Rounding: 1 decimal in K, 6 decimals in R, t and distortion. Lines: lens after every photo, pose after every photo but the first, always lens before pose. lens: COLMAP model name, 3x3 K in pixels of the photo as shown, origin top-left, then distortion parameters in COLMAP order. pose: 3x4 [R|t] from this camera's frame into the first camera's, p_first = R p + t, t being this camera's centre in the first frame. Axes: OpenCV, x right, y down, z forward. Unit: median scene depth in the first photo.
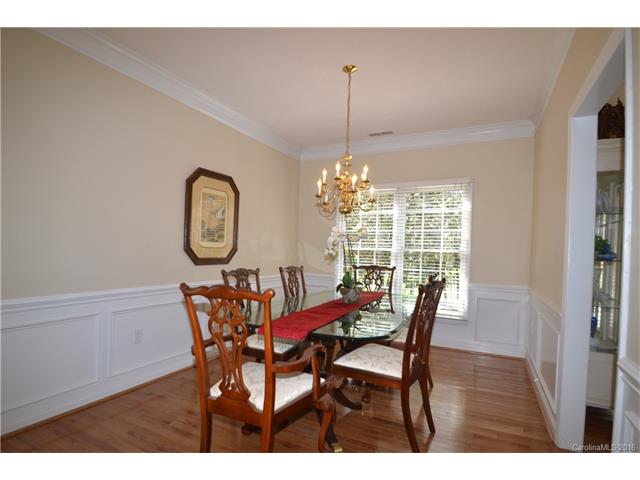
lens RADIAL K [[335.6, 0, 319.6], [0, 335.6, 242.3], [0, 0, 1]] dist [-0.001463, -0.000038]
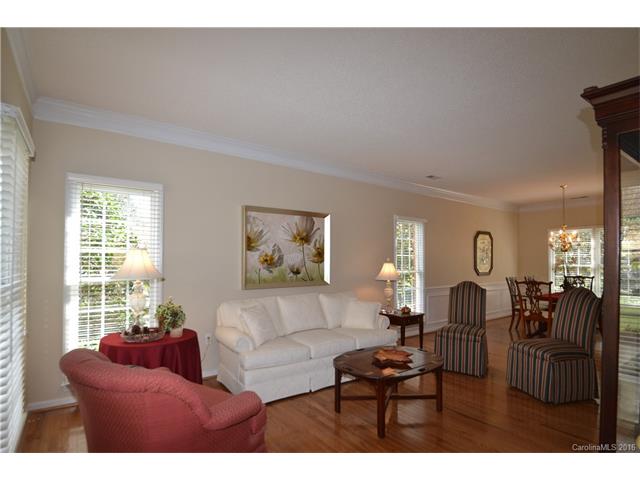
lens RADIAL K [[332.4, 0, 322.1], [0, 332.4, 241.9], [0, 0, 1]] dist [-0.005221, -0.000115]
pose [[0.896341, -0.053098, -0.440175, -0.284721], [0.033720, 0.998092, -0.051733, -0.064721], [0.442082, 0.031527, 0.896421, -1.209889]]
